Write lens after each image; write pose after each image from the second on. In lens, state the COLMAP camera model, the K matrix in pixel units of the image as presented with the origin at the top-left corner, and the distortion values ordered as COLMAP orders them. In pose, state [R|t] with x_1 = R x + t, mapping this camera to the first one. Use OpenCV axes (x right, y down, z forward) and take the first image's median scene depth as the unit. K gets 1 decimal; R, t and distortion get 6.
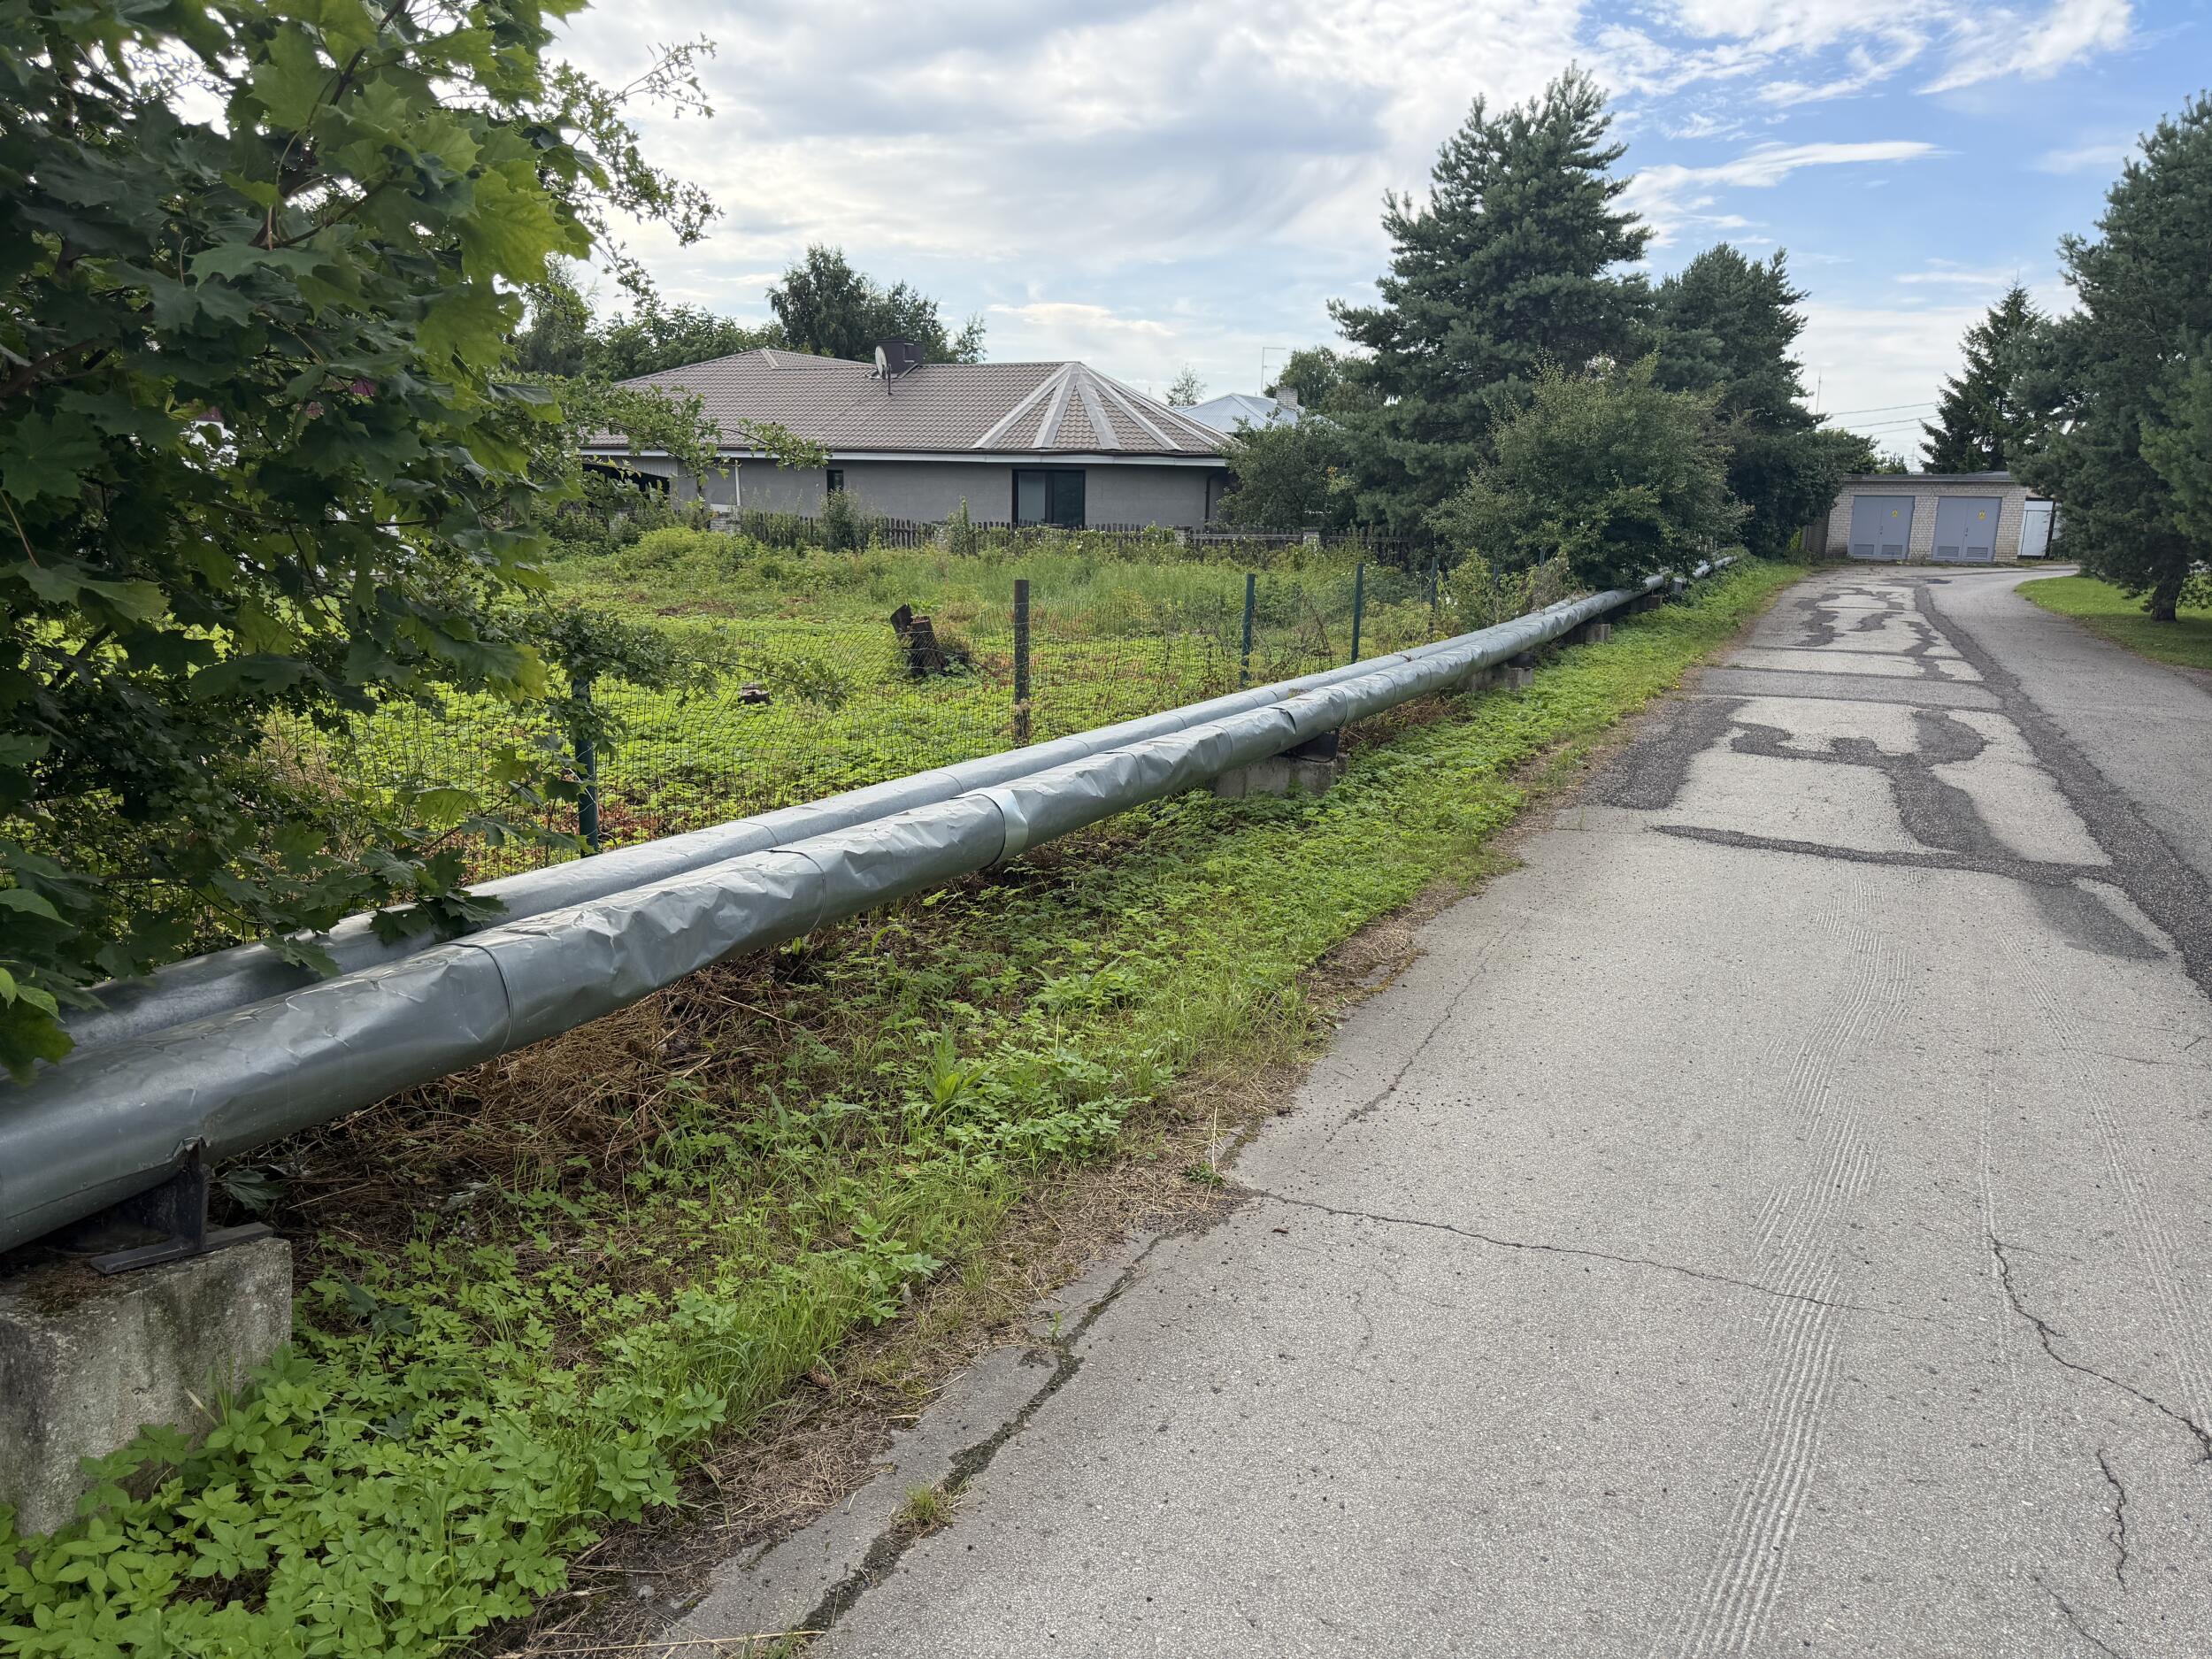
lens RADIAL K [[1573.0, 0, 1104.0], [0, 1573.0, 837.9], [0, 0, 1]] dist [0.058900, -0.063053]
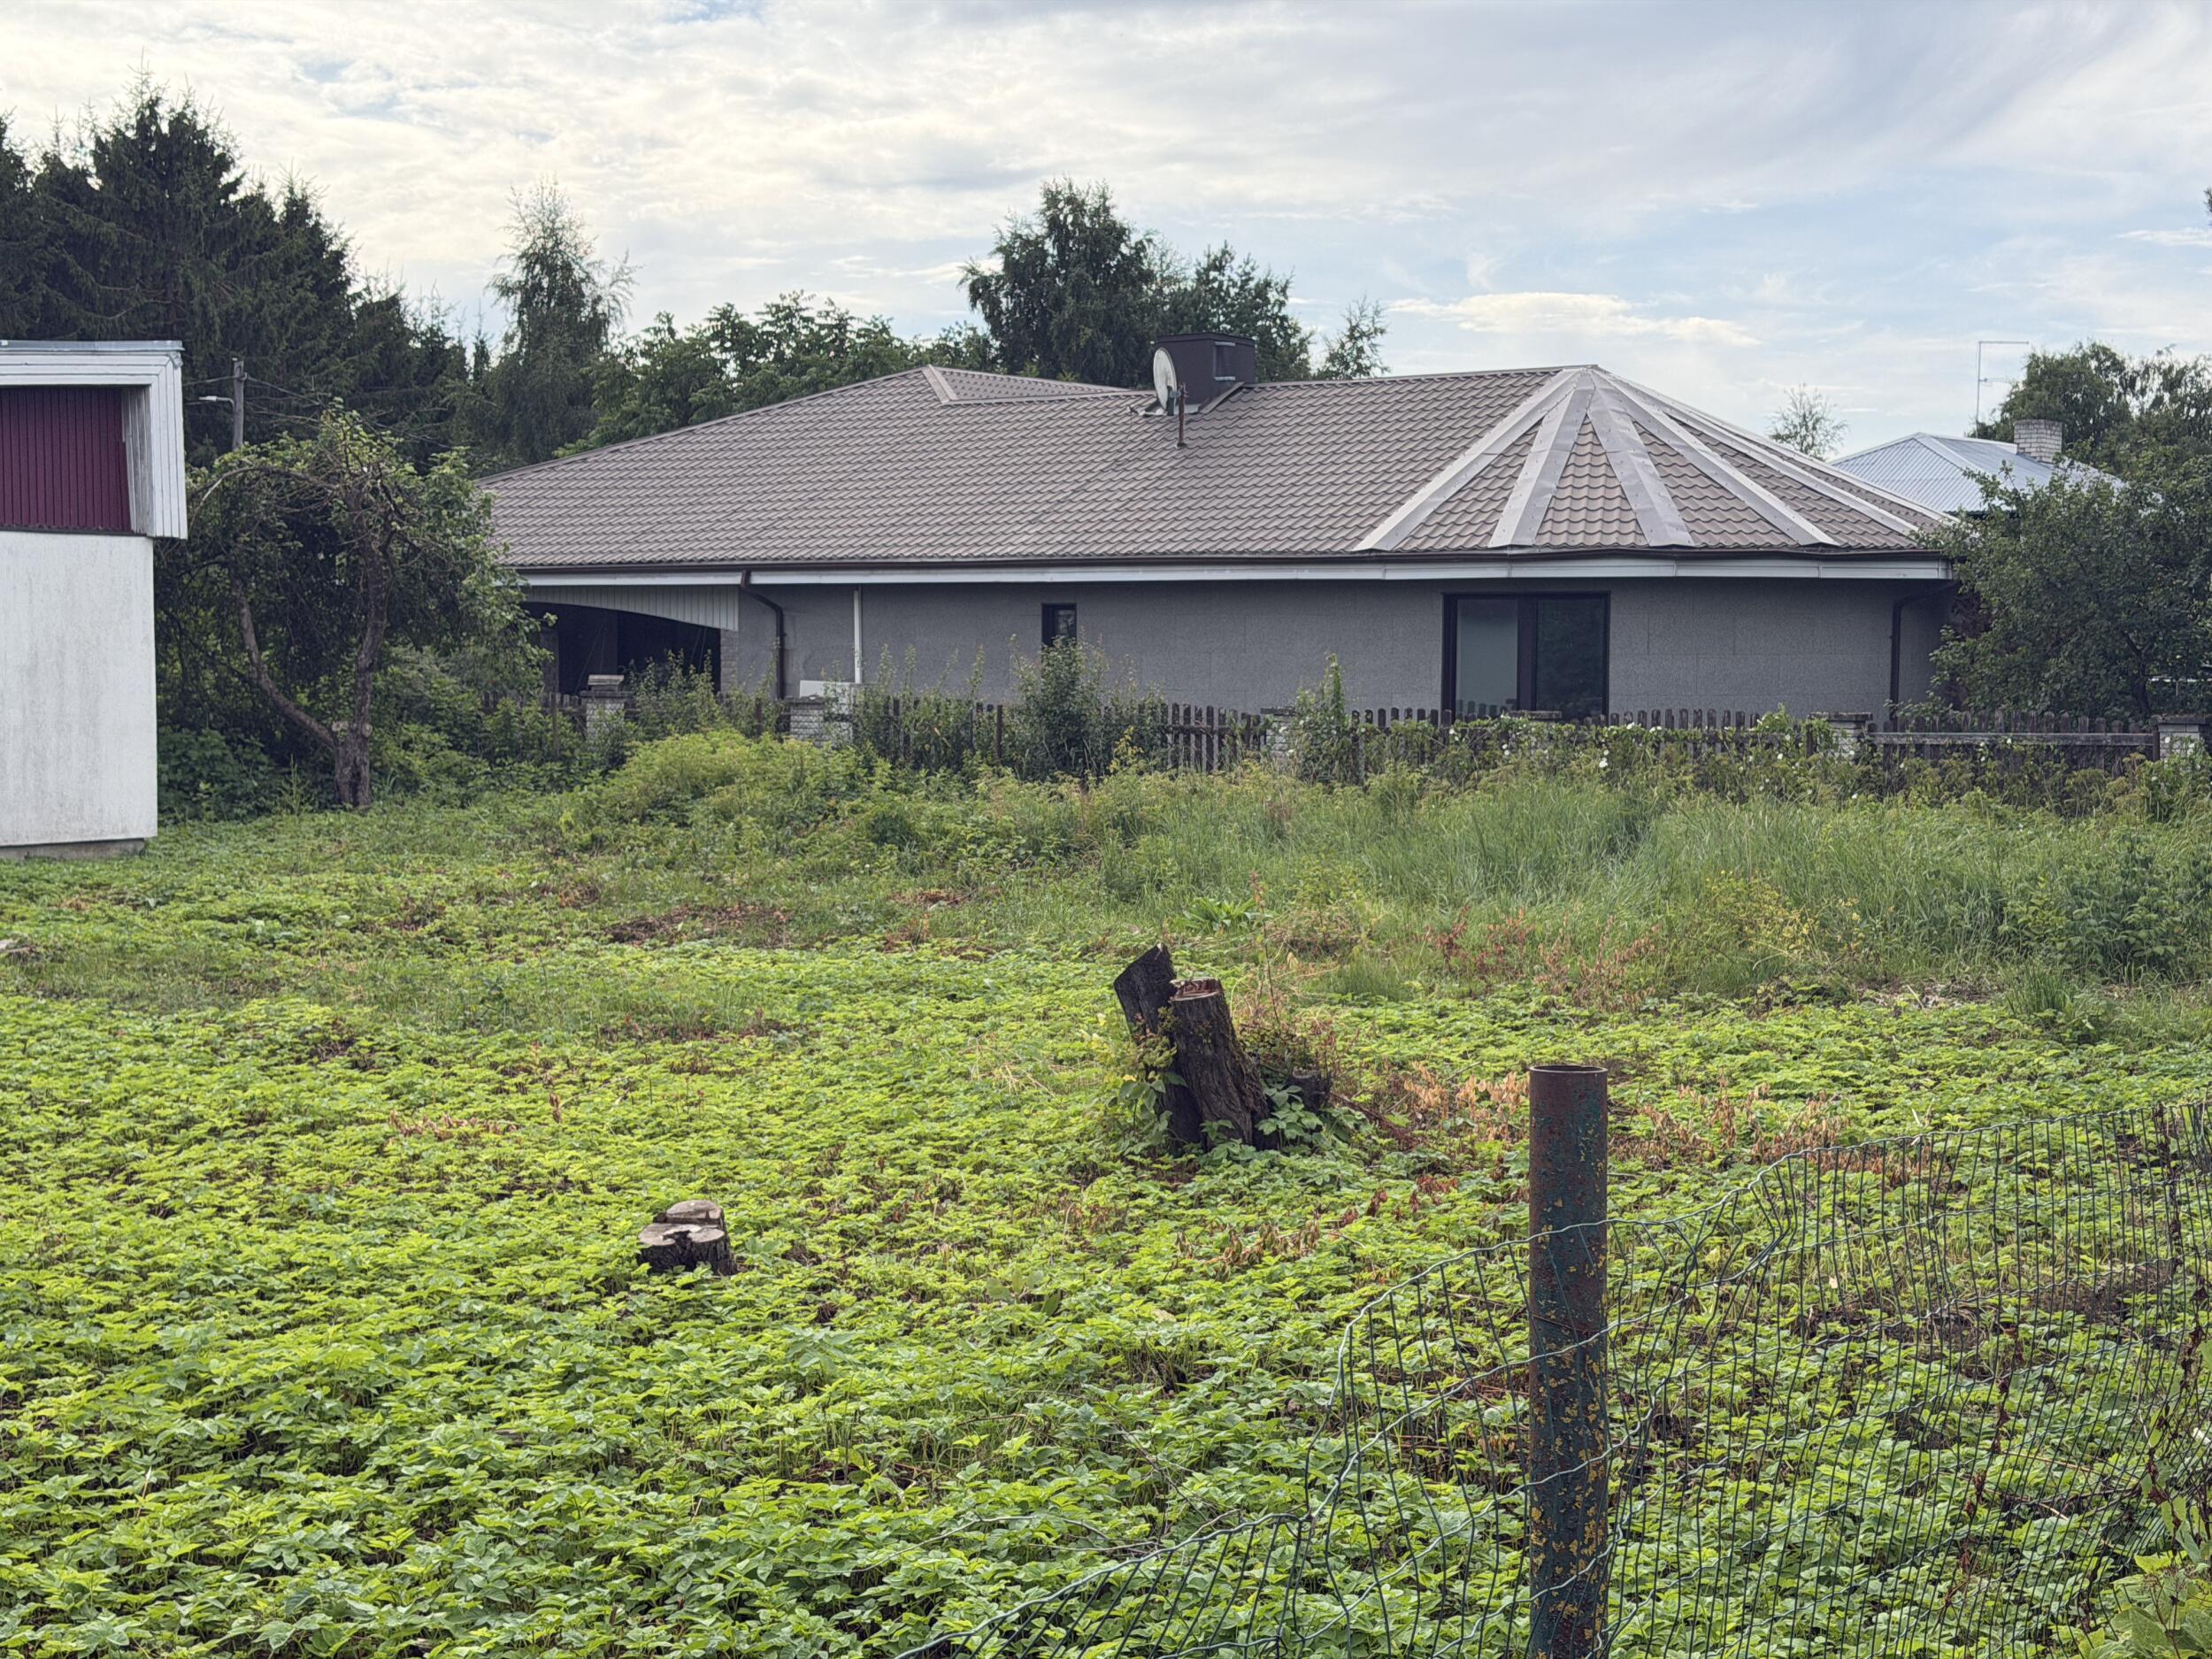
lens RADIAL K [[3119.7, 0, 1106.2], [0, 3119.7, 817.4], [0, 0, 1]] dist [0.106183, 0.000000]
pose [[0.986889, -0.004163, -0.161349, -0.009384], [-0.021893, 0.986976, -0.159374, -0.026528], [0.159911, 0.160817, 0.973944, 0.125987]]
